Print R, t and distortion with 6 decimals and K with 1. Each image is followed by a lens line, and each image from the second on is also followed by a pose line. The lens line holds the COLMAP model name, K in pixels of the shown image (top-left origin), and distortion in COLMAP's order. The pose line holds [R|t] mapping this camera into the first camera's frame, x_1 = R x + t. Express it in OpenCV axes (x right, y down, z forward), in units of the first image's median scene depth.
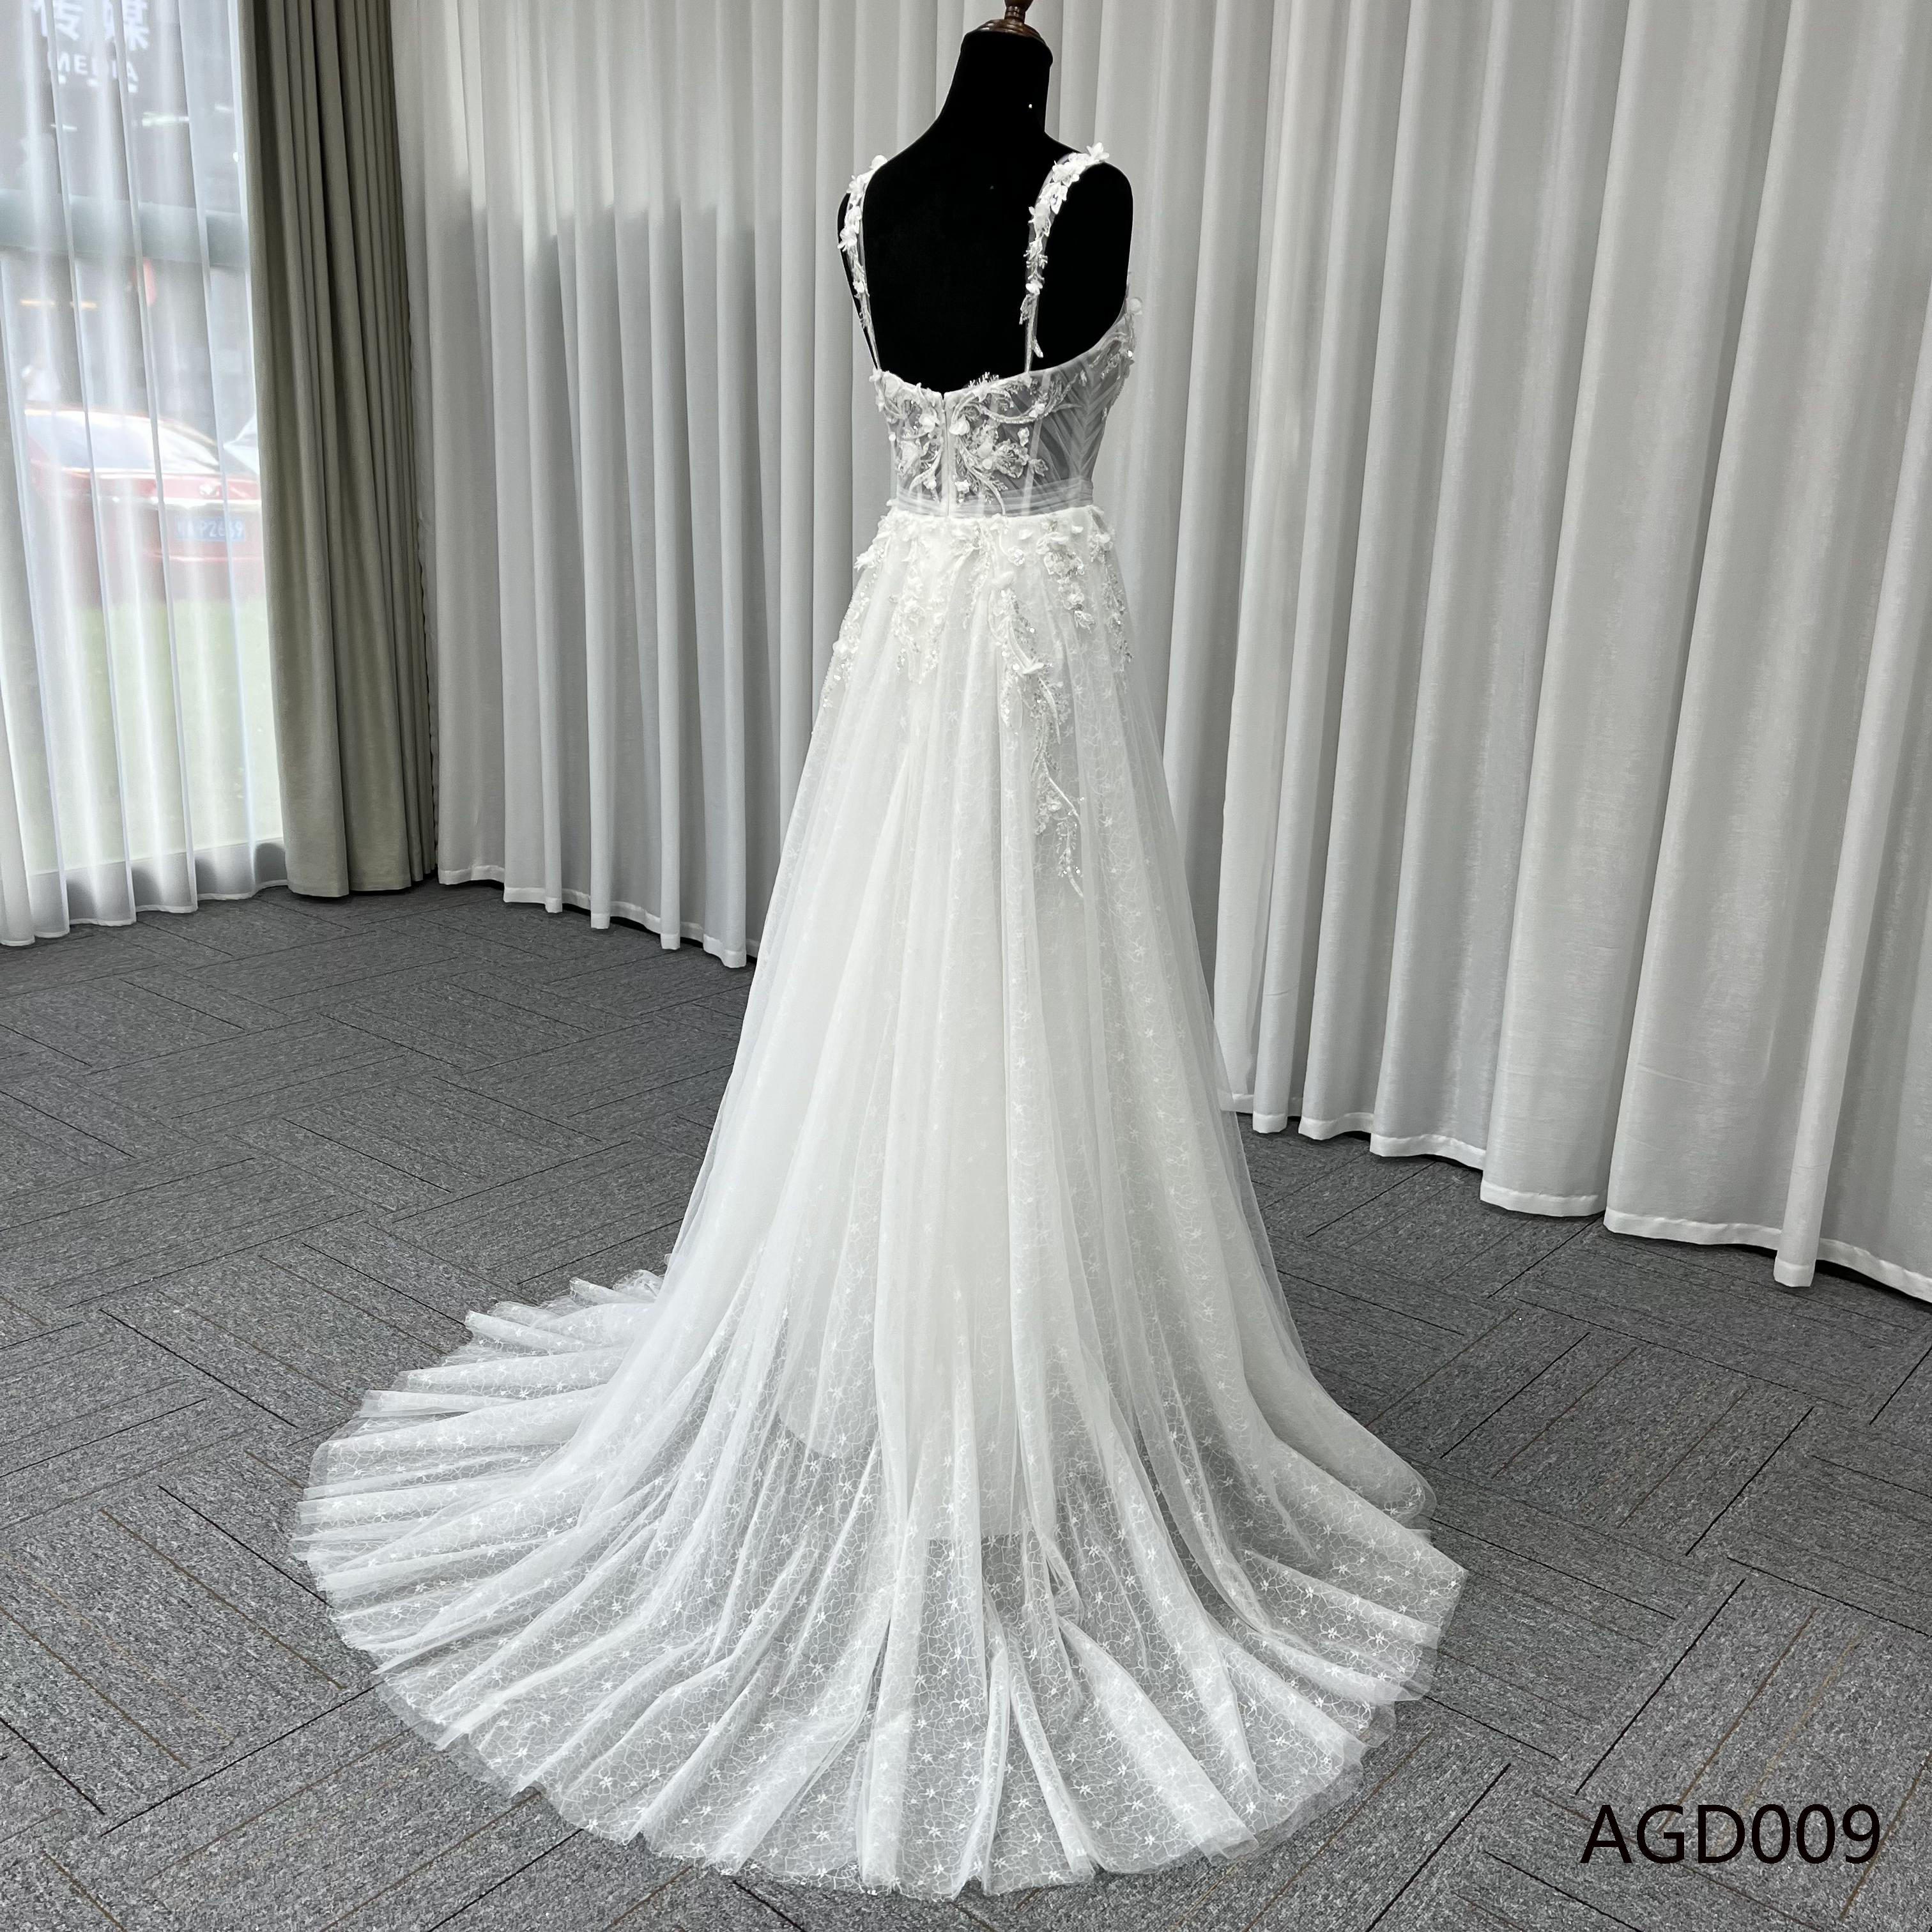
lens RADIAL K [[1965.3, 0, 983.2], [0, 1965.3, 977.9], [0, 0, 1]] dist [0.022926, 0.000000]
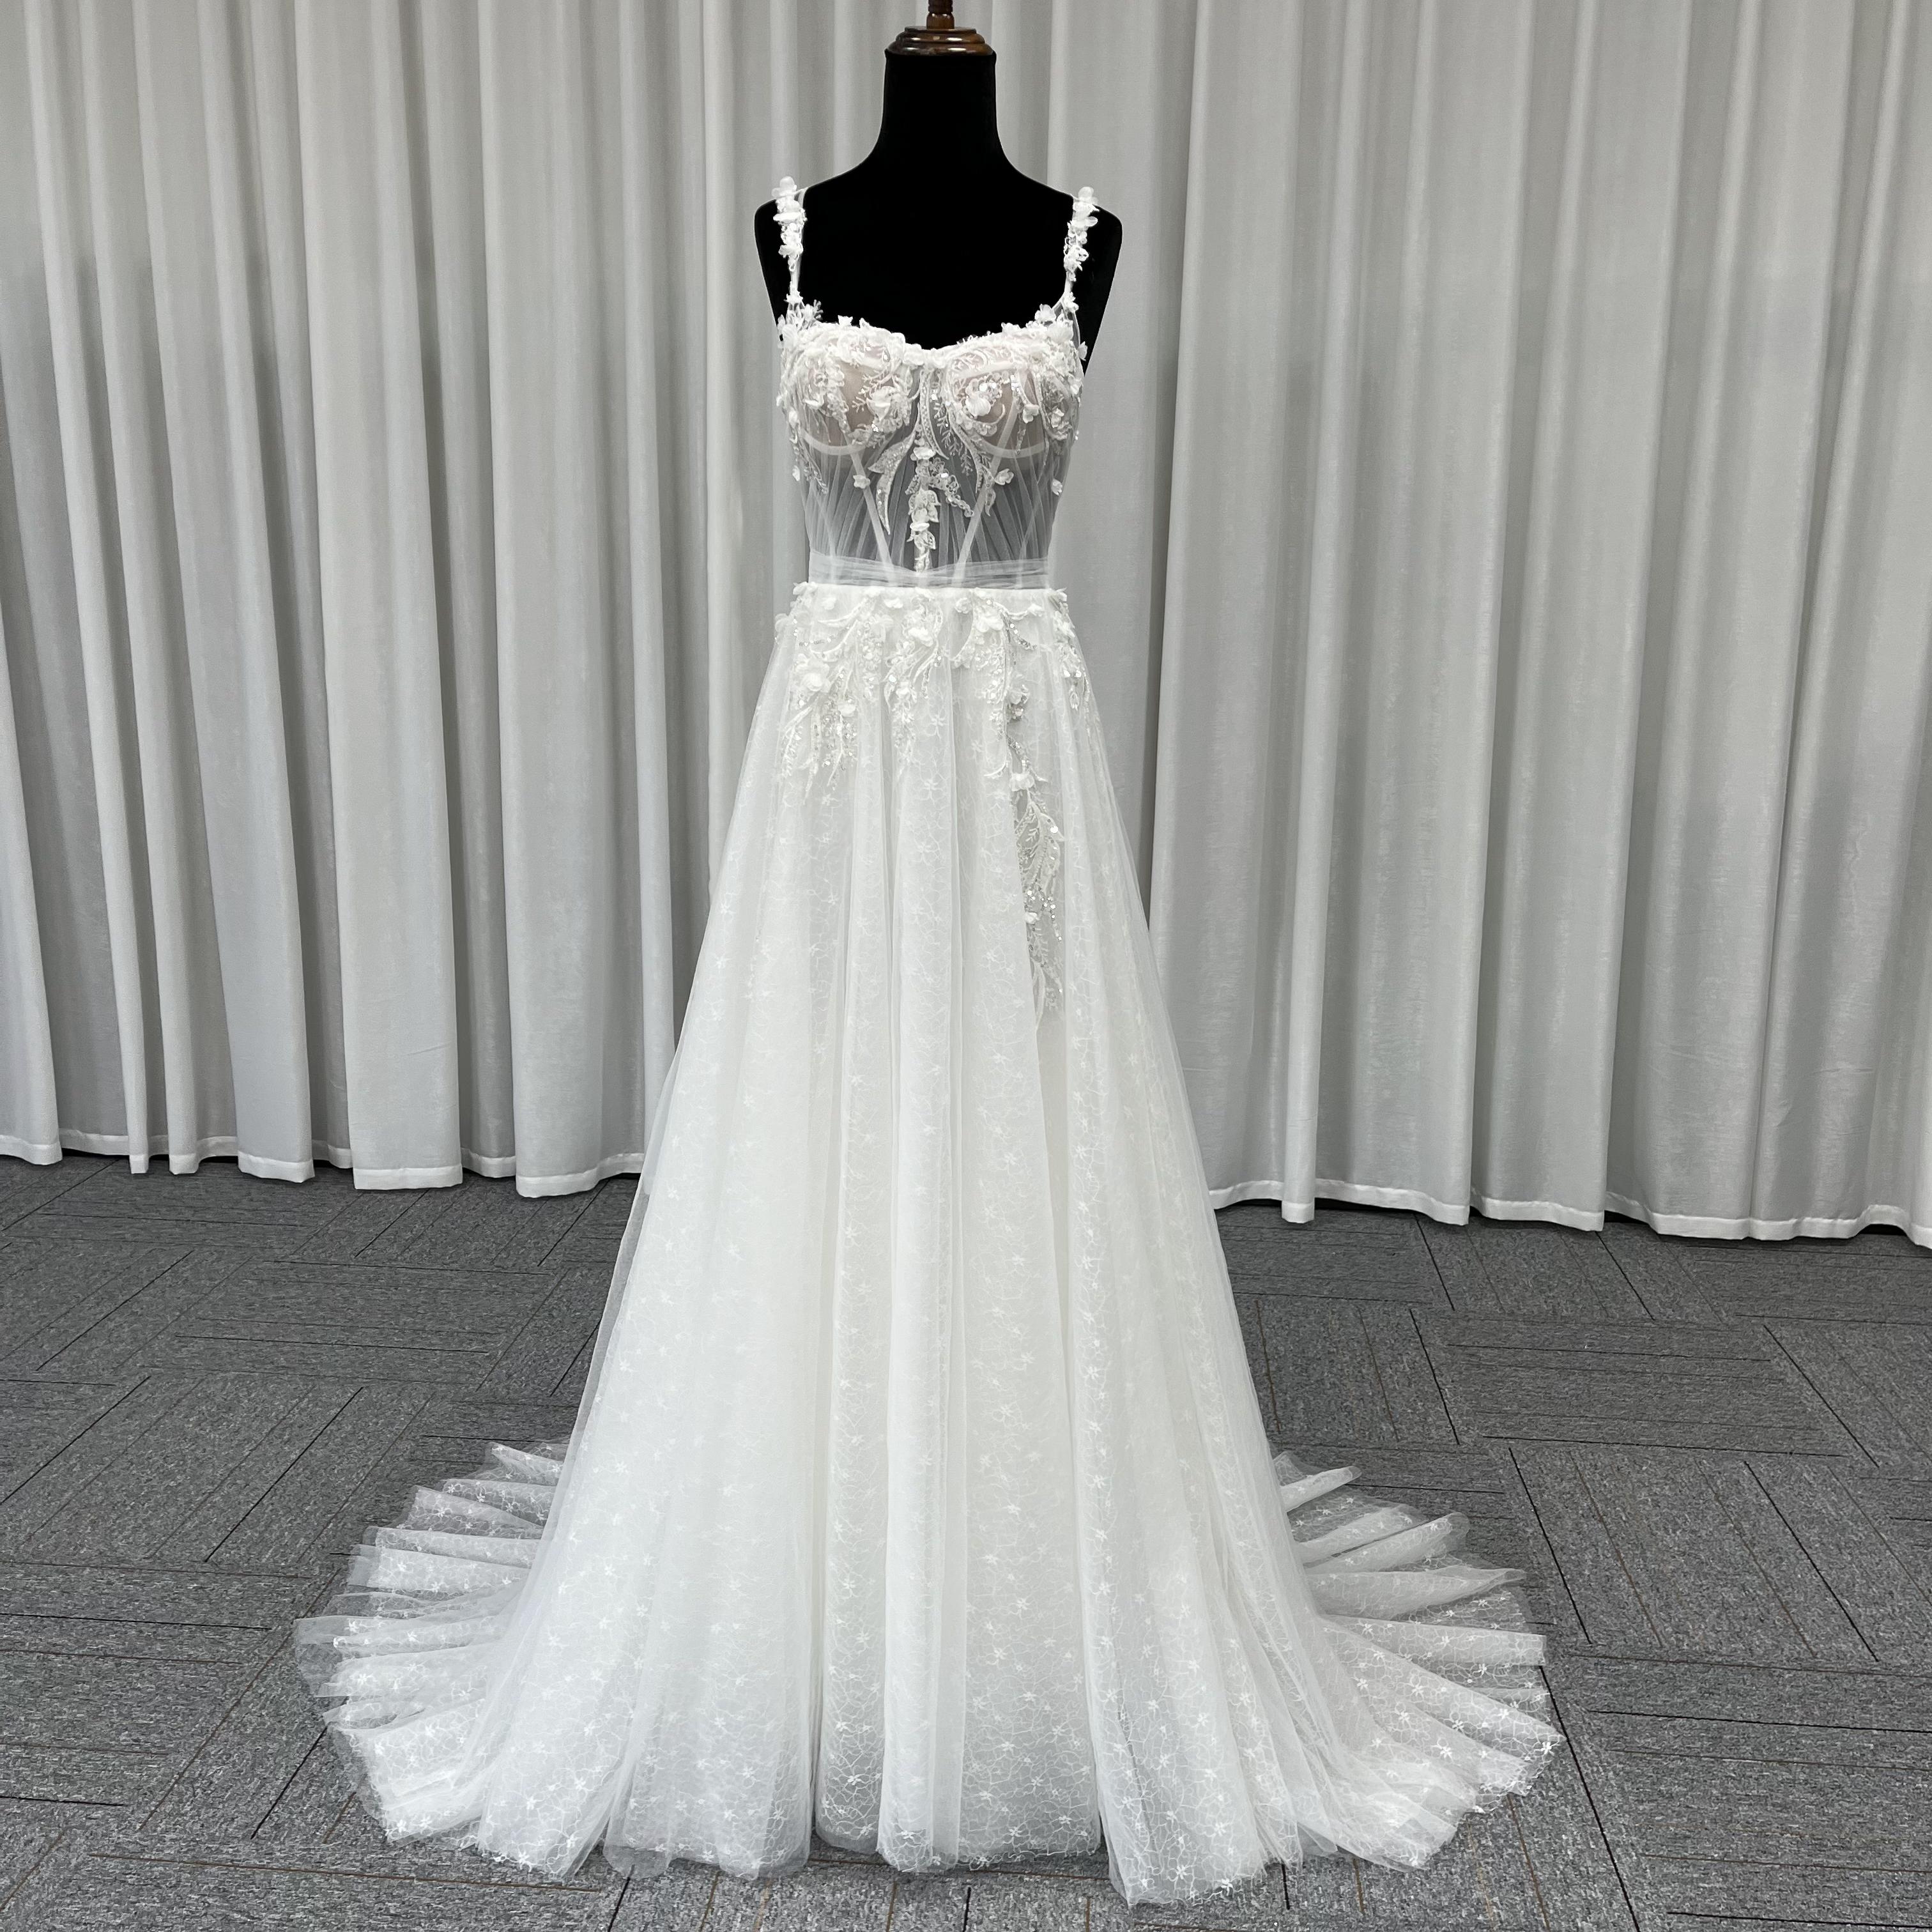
lens RADIAL K [[1965.3, 0, 971.8], [0, 1965.3, 985.7], [0, 0, 1]] dist [0.022926, 0.000000]
pose [[0.819704, -0.152499, 0.552114, -0.537711], [0.176785, 0.984205, 0.009379, -0.041705], [-0.544824, 0.089917, 0.833716, 0.176252]]
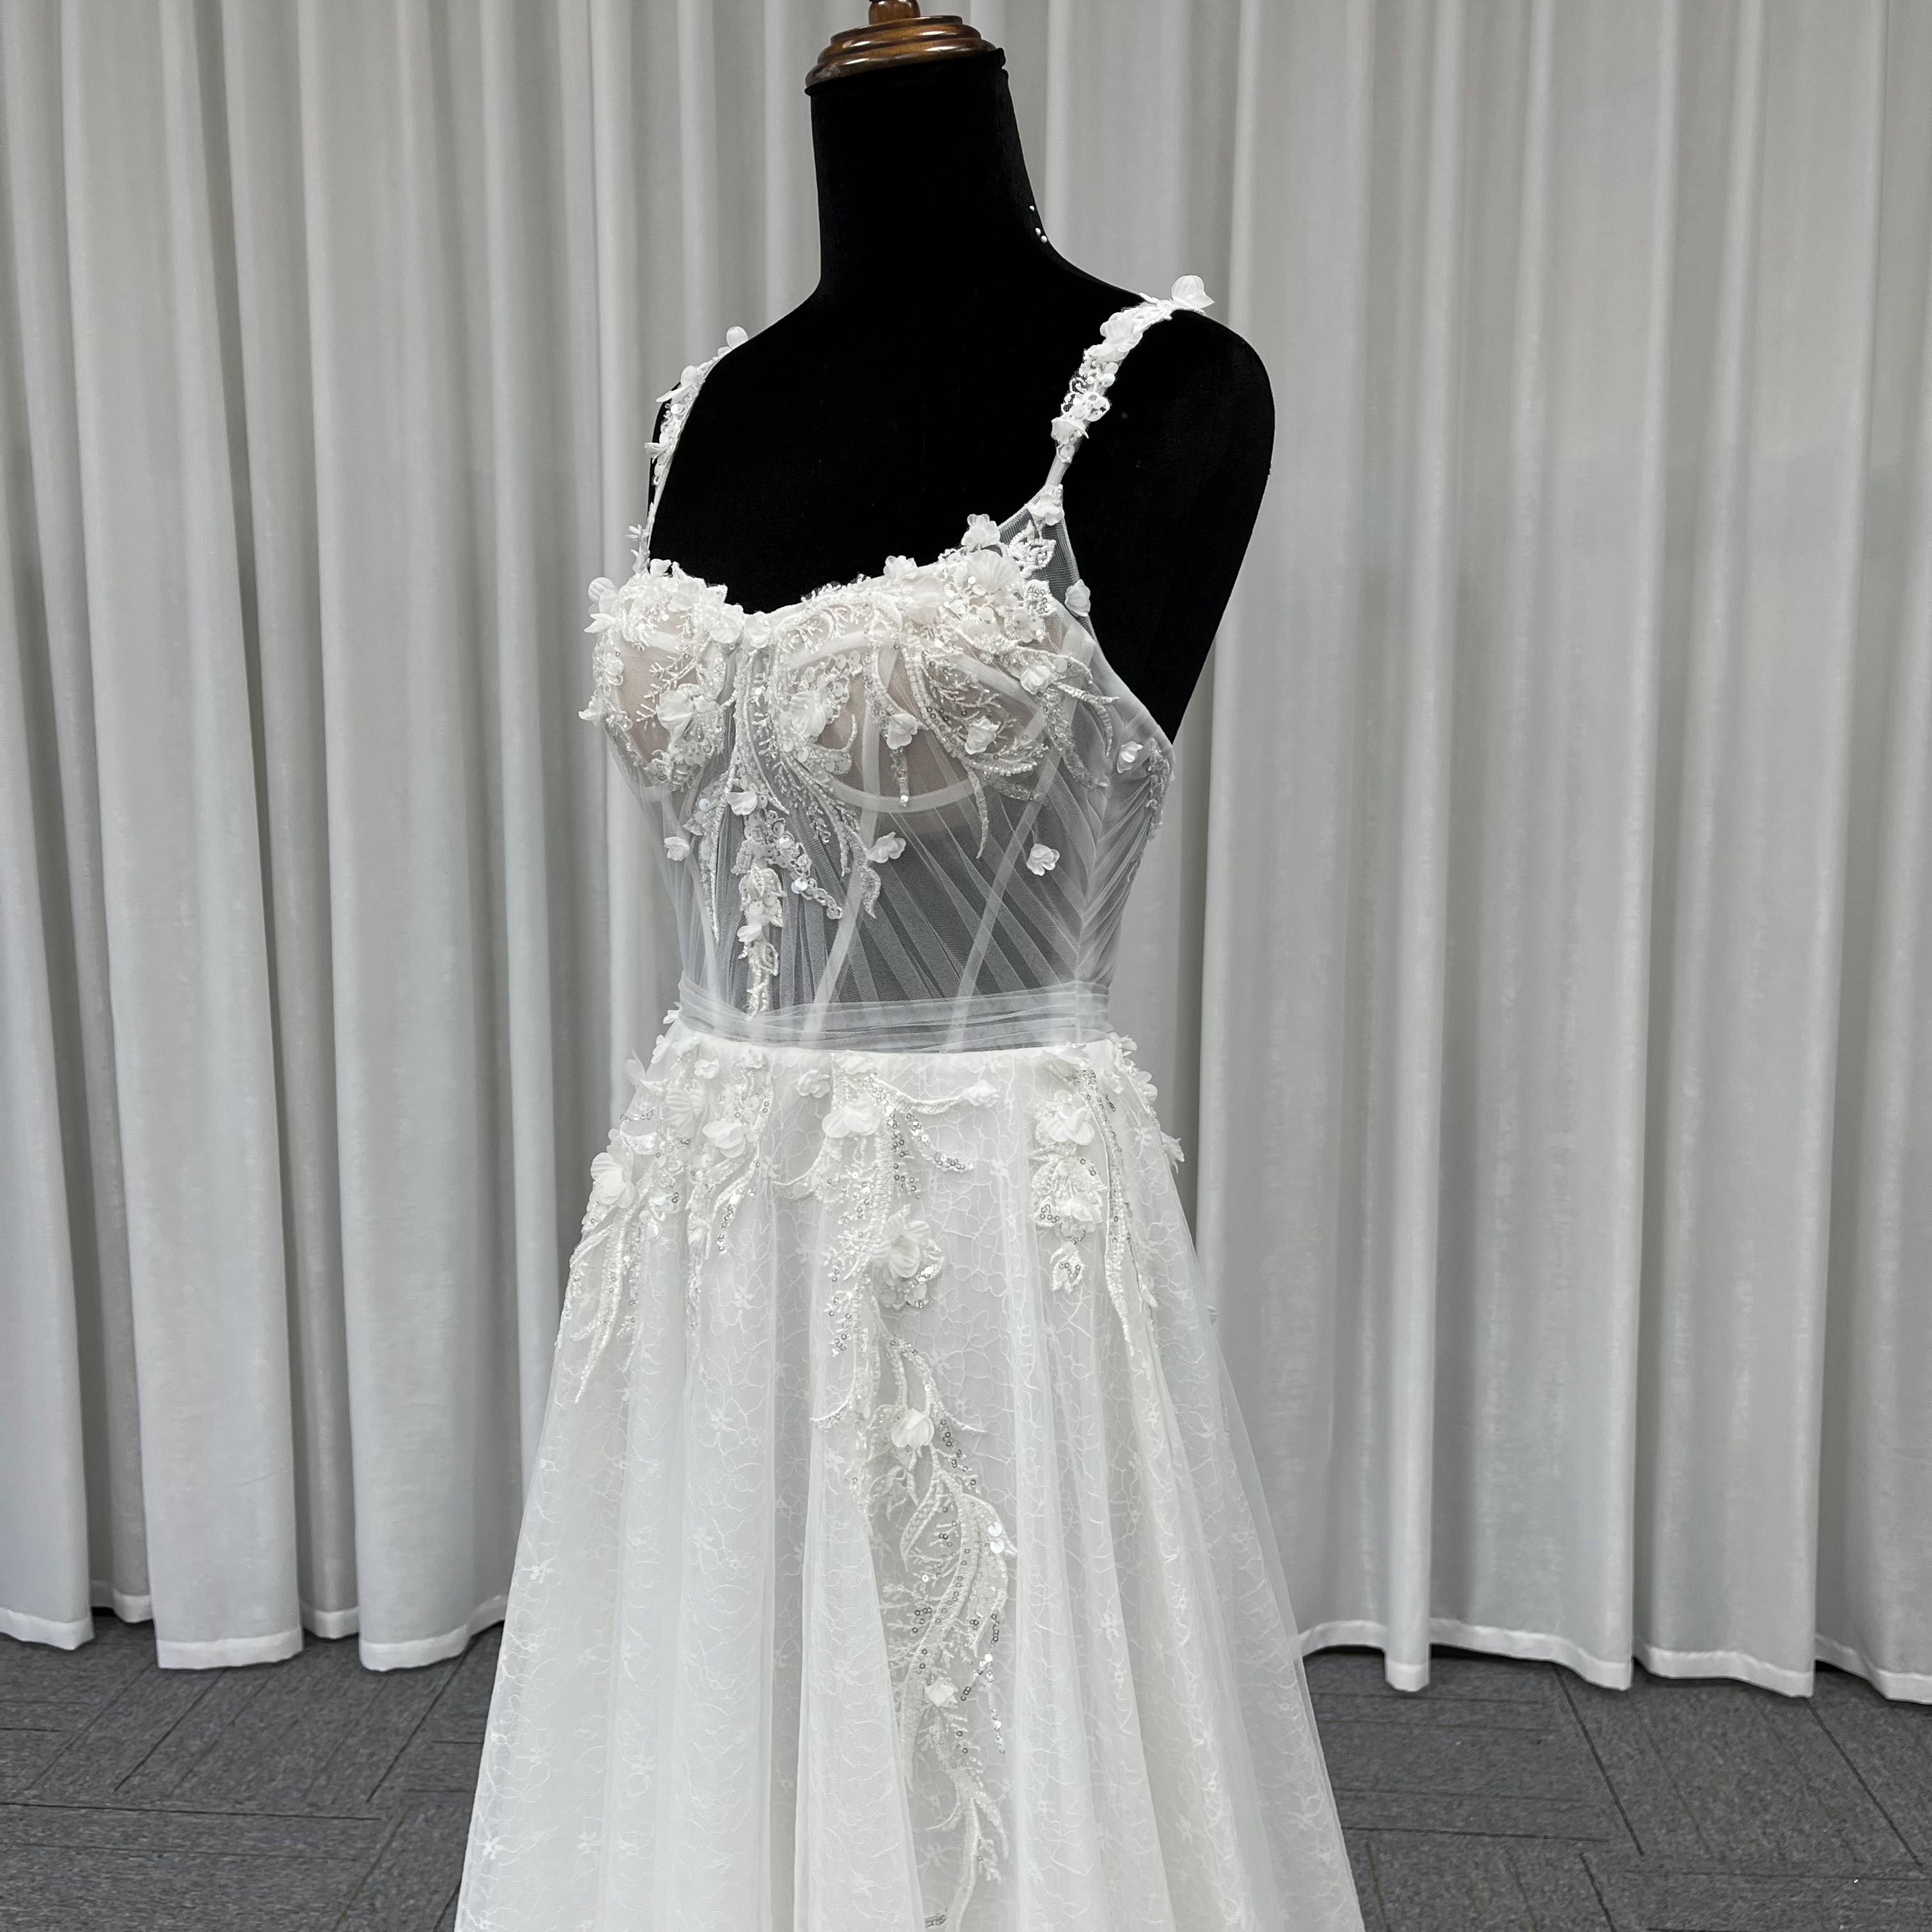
lens RADIAL K [[1965.3, 0, 980.0], [0, 1965.3, 968.5], [0, 0, 1]] dist [0.022926, 0.000000]
pose [[0.807021, -0.119666, 0.578271, -0.307254], [0.194310, 0.978533, -0.068678, -0.190187], [-0.557639, 0.167788, 0.812949, 0.489671]]
